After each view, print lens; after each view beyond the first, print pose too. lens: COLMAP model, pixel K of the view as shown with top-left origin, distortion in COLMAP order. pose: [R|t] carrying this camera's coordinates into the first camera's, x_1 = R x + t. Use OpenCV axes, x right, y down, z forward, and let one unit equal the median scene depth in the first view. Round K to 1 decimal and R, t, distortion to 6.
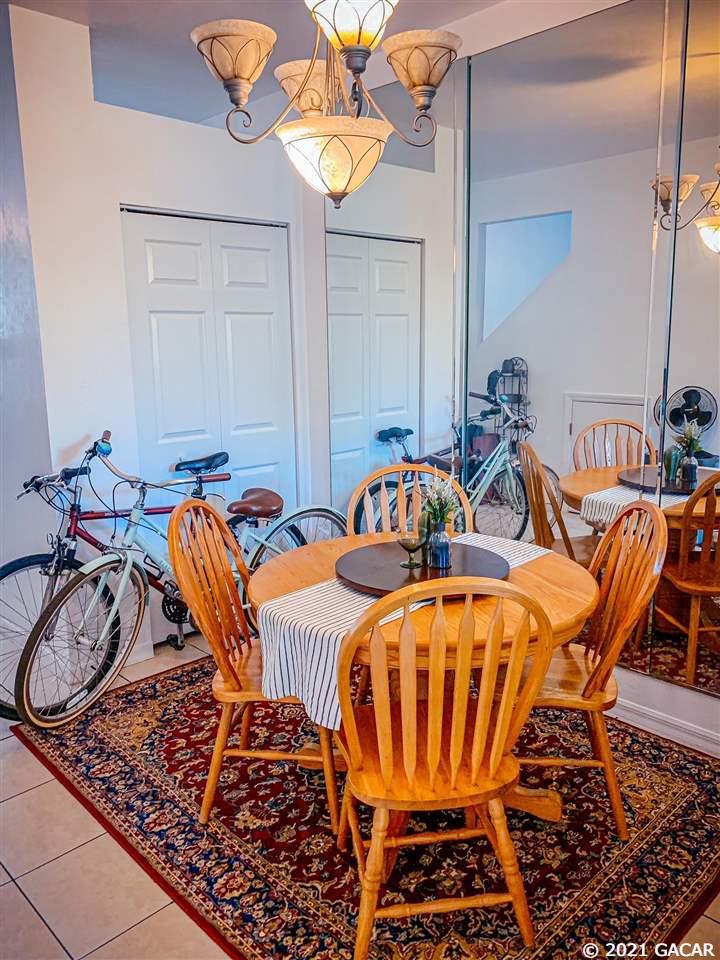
lens RADIAL K [[727.8, 0, 364.7], [0, 727.8, 474.6], [0, 0, 1]] dist [-0.048086, 0.001557]
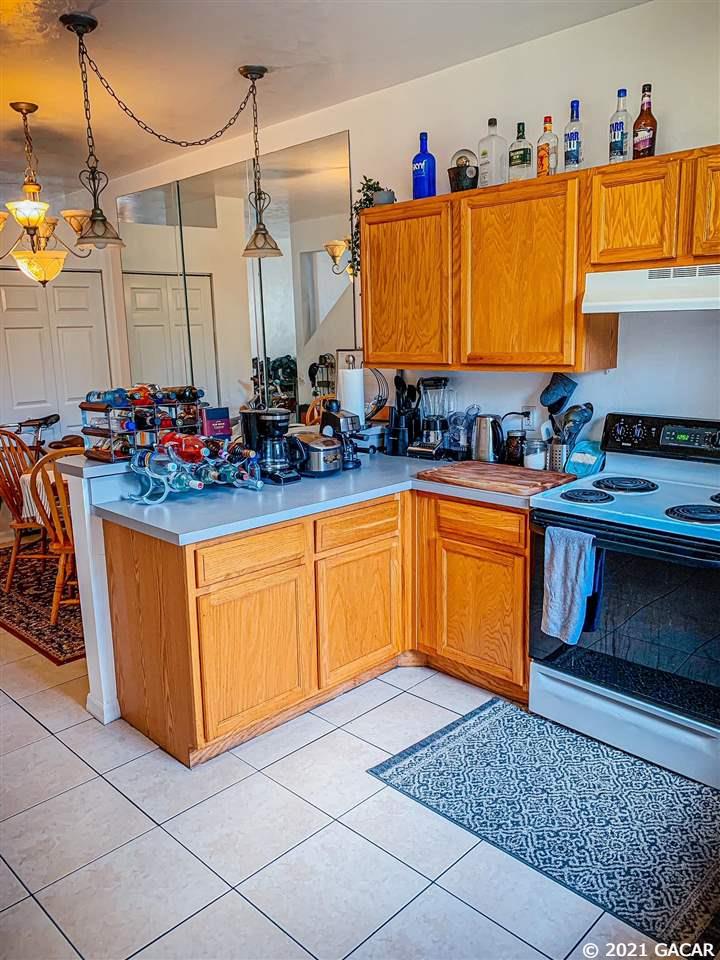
lens RADIAL K [[727.8, 0, 364.7], [0, 727.8, 474.6], [0, 0, 1]] dist [-0.048086, 0.001557]
pose [[0.999200, -0.015057, 0.037053, 0.428299], [0.014940, 0.999882, 0.003447, 0.107440], [-0.037100, -0.002890, 0.999307, -0.623220]]
